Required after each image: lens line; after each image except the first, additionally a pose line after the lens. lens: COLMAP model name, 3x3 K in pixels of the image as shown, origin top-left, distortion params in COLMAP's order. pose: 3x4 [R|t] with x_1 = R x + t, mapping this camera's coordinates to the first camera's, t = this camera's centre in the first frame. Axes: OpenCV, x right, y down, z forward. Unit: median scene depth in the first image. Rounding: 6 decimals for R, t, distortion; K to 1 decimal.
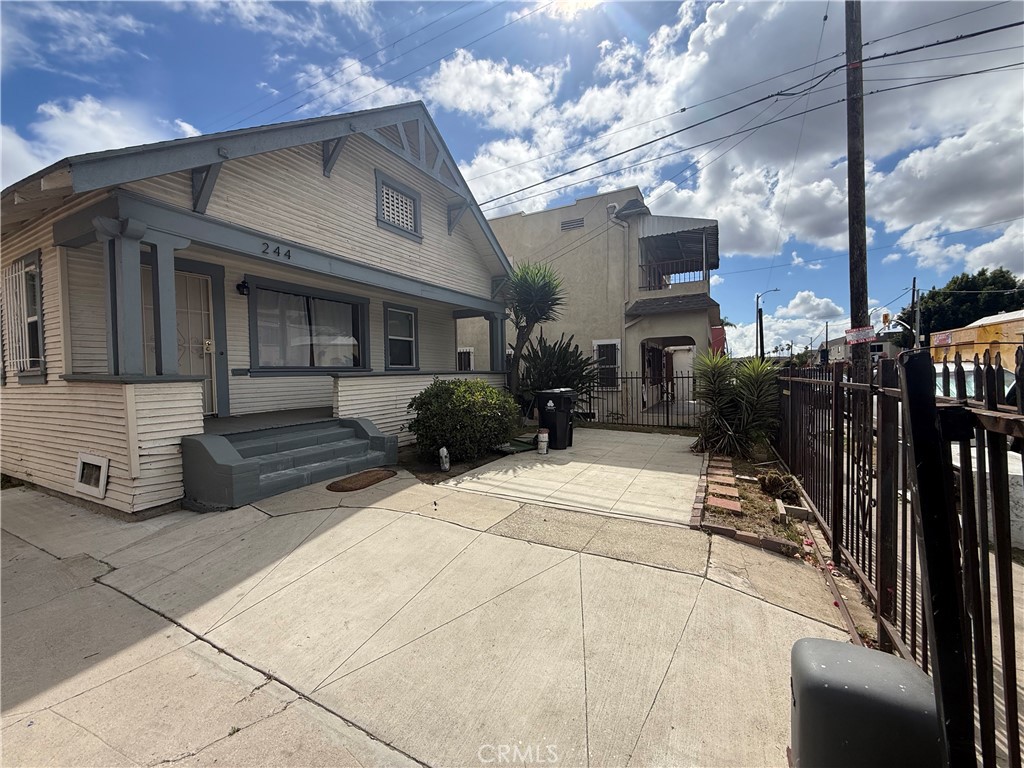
lens RADIAL K [[405.5, 0, 508.0], [0, 405.5, 386.0], [0, 0, 1]] dist [-0.000903, 0.000404]
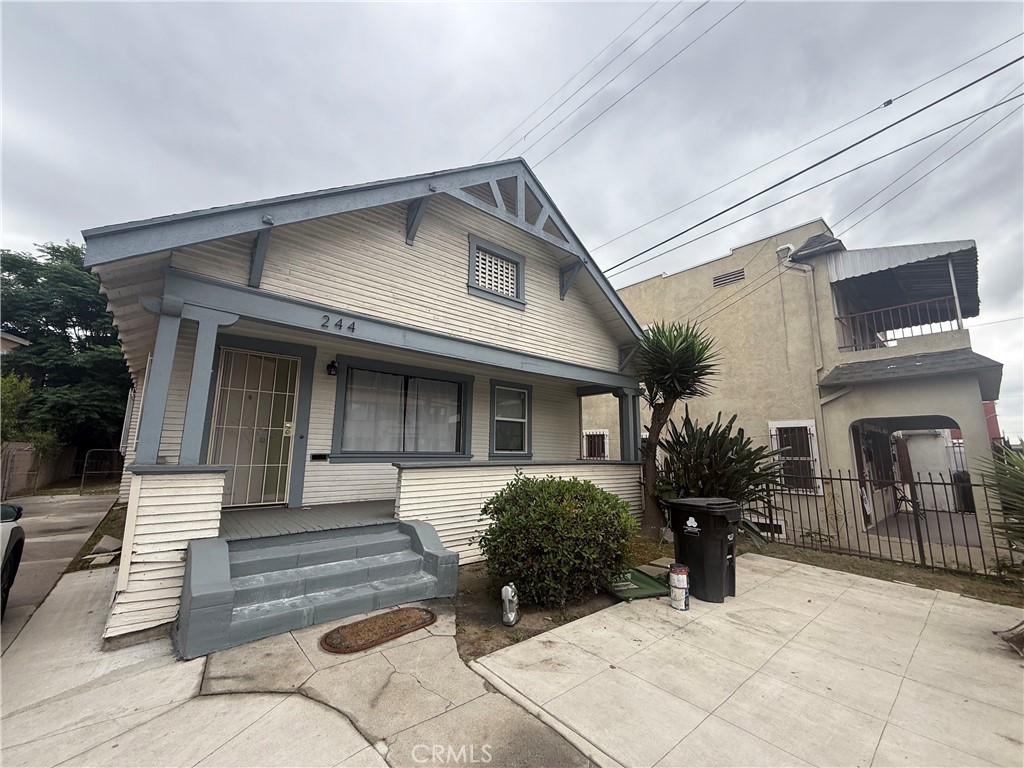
lens RADIAL K [[405.5, 0, 509.3], [0, 405.5, 386.5], [0, 0, 1]] dist [-0.000903, 0.000404]
pose [[0.930461, -0.030783, -0.365095, 0.100237], [-0.040158, 0.981893, -0.185133, -0.047860], [0.364183, 0.186920, 0.912377, 0.351609]]
